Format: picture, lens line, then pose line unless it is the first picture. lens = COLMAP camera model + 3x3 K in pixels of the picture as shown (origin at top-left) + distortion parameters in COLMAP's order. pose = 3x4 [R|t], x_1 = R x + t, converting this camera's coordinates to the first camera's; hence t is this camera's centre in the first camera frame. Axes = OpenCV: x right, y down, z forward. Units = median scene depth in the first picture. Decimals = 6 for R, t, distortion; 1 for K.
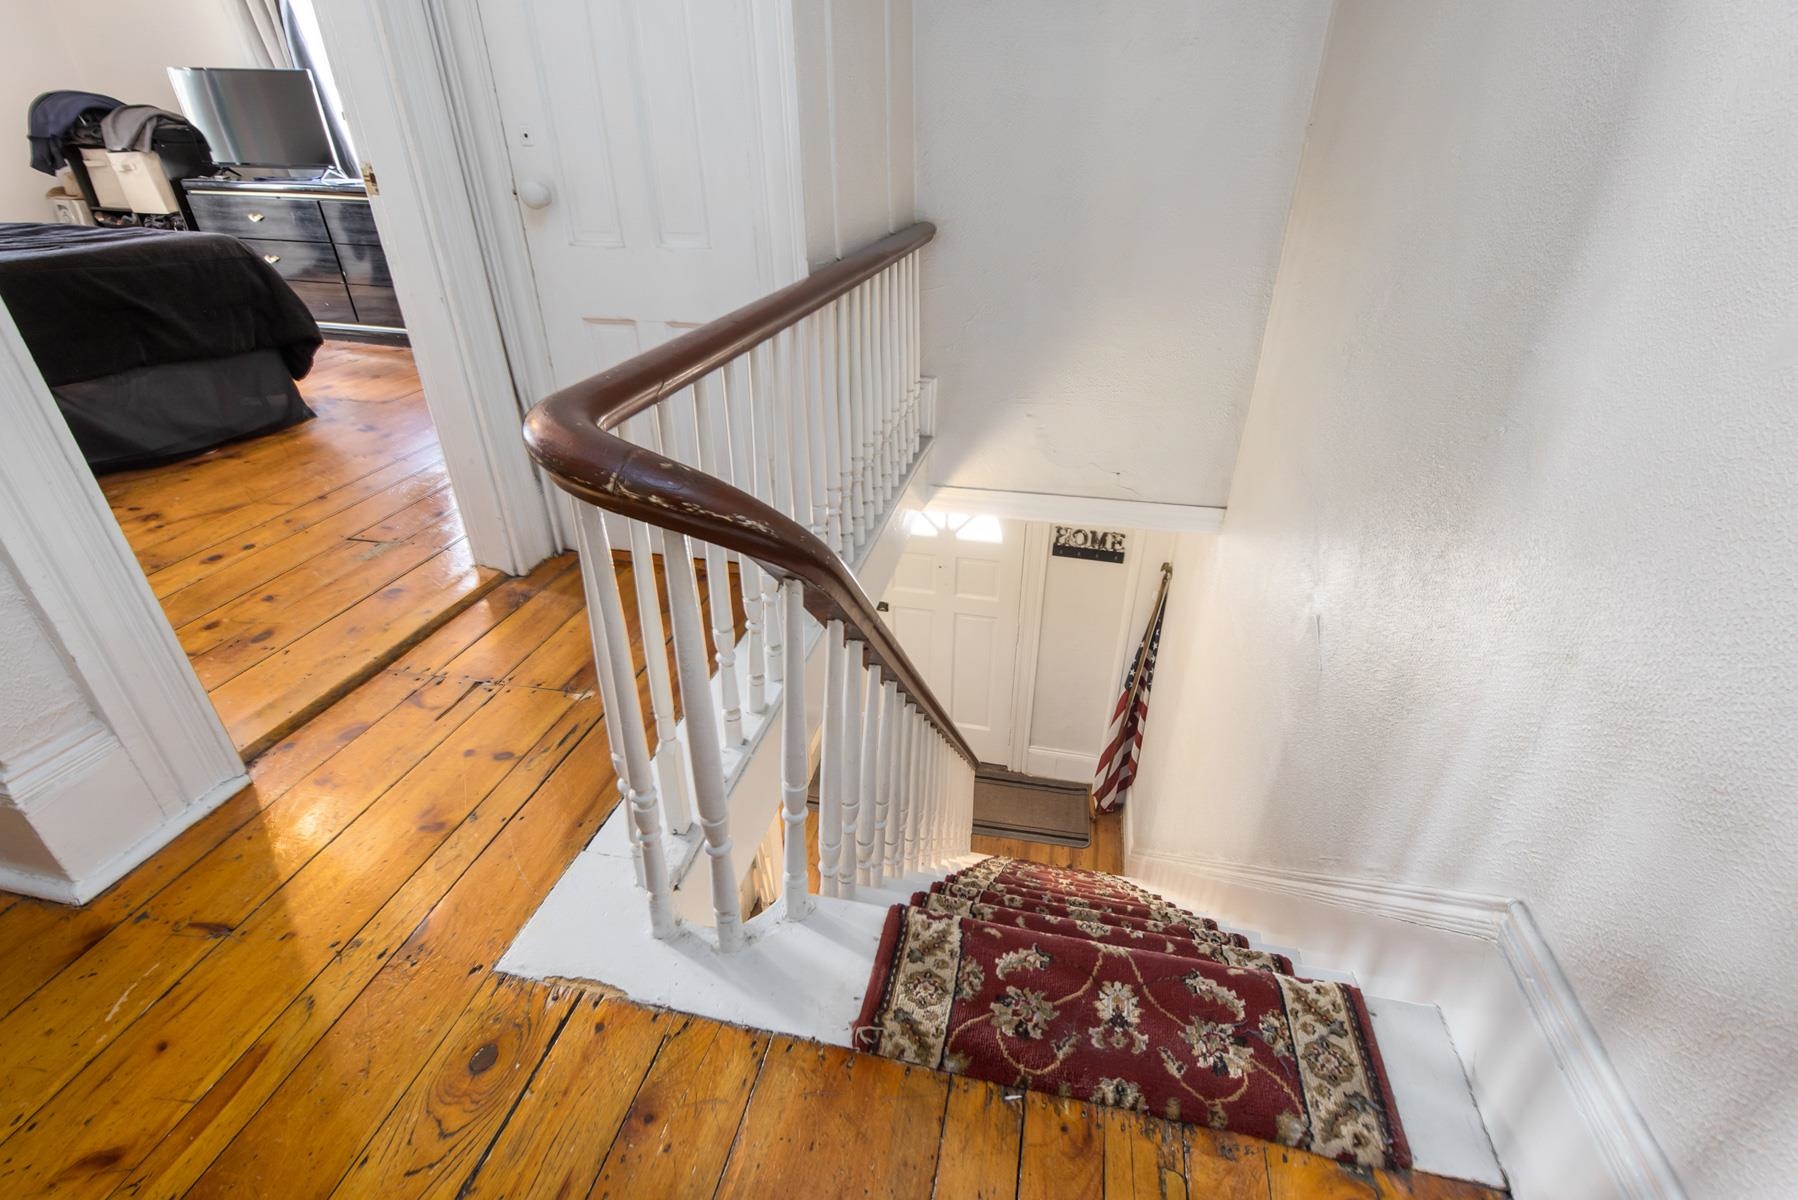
lens RADIAL K [[799.4, 0, 899.0], [0, 799.4, 600.0], [0, 0, 1]] dist [0.000889, -0.000066]
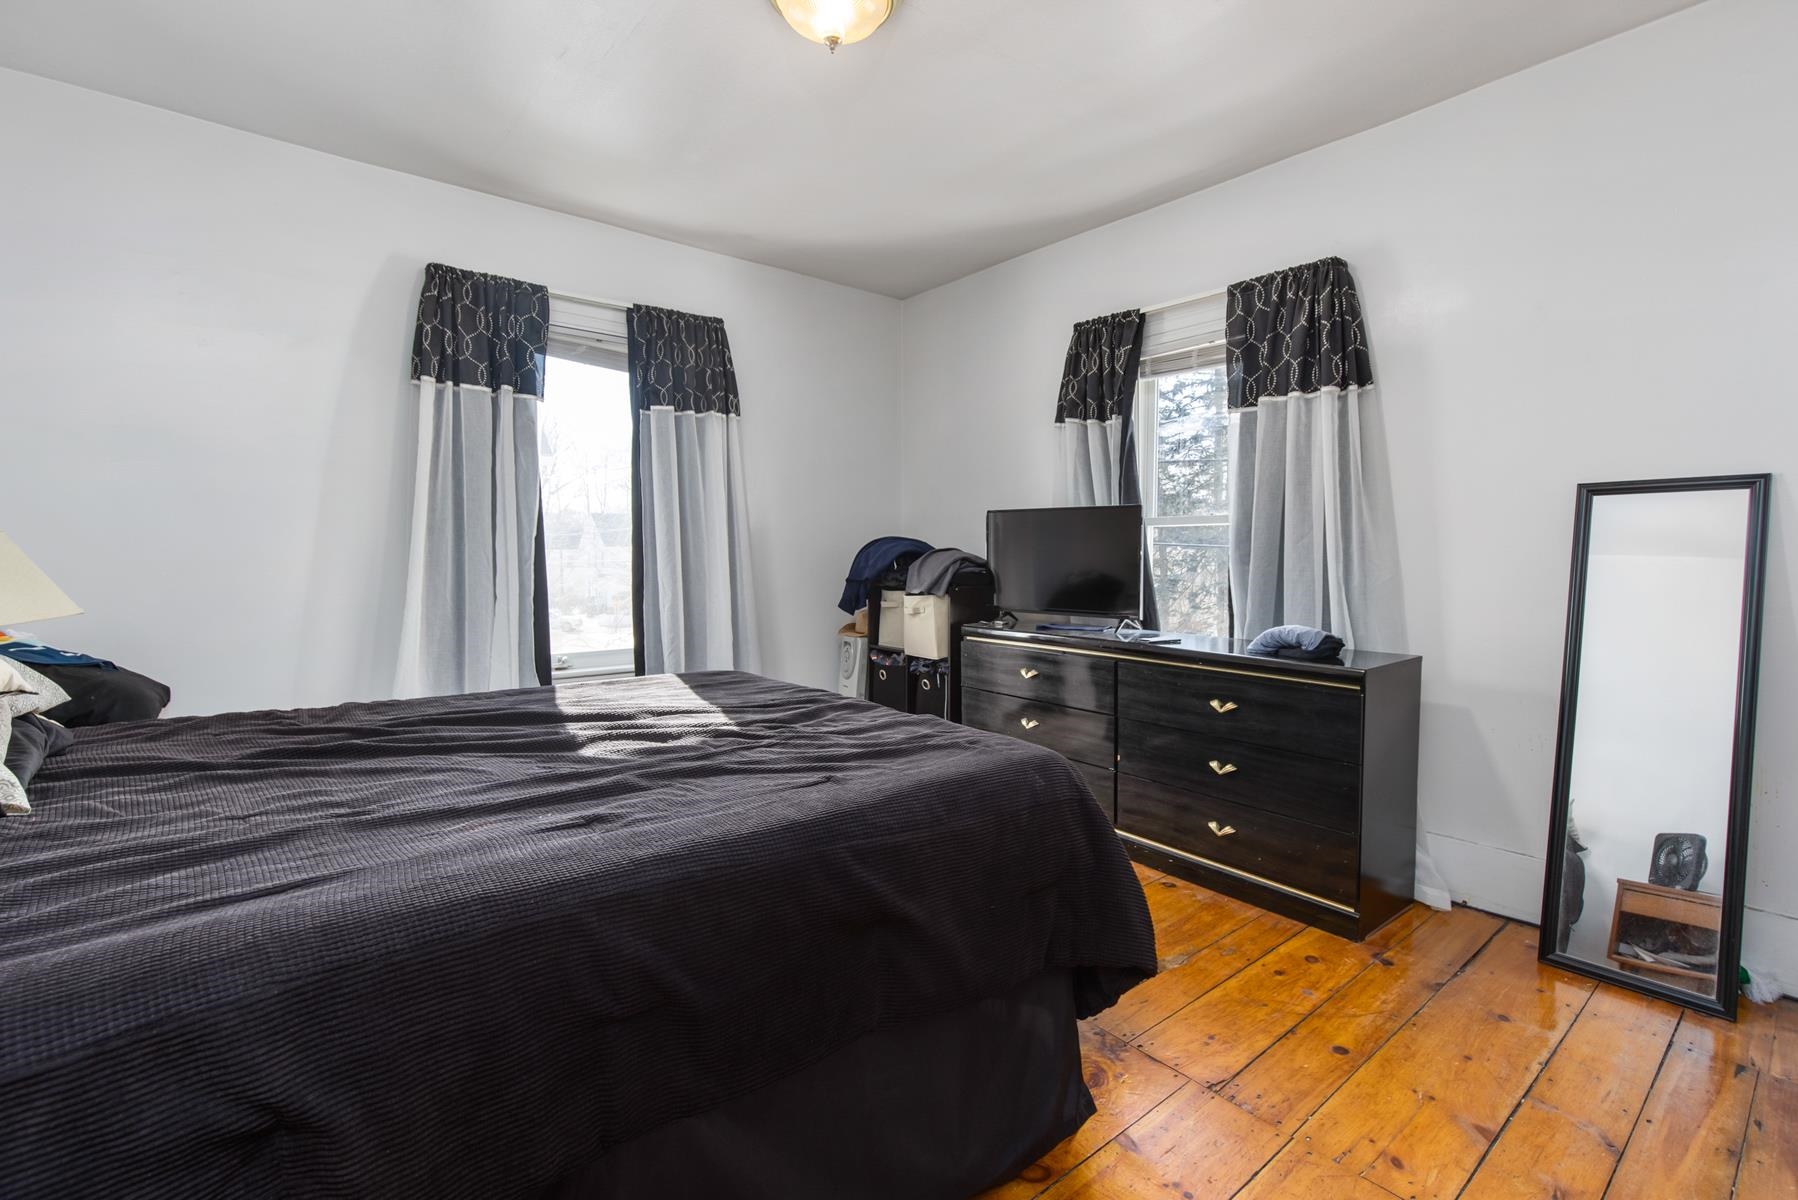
lens RADIAL K [[799.4, 0, 899.0], [0, 799.4, 600.0], [0, 0, 1]] dist [0.000889, -0.000066]
pose [[0.774354, 0.024013, -0.632297, -0.425522], [-0.310460, 0.885148, -0.346595, -0.240496], [0.551354, 0.464690, 0.692873, 0.376277]]
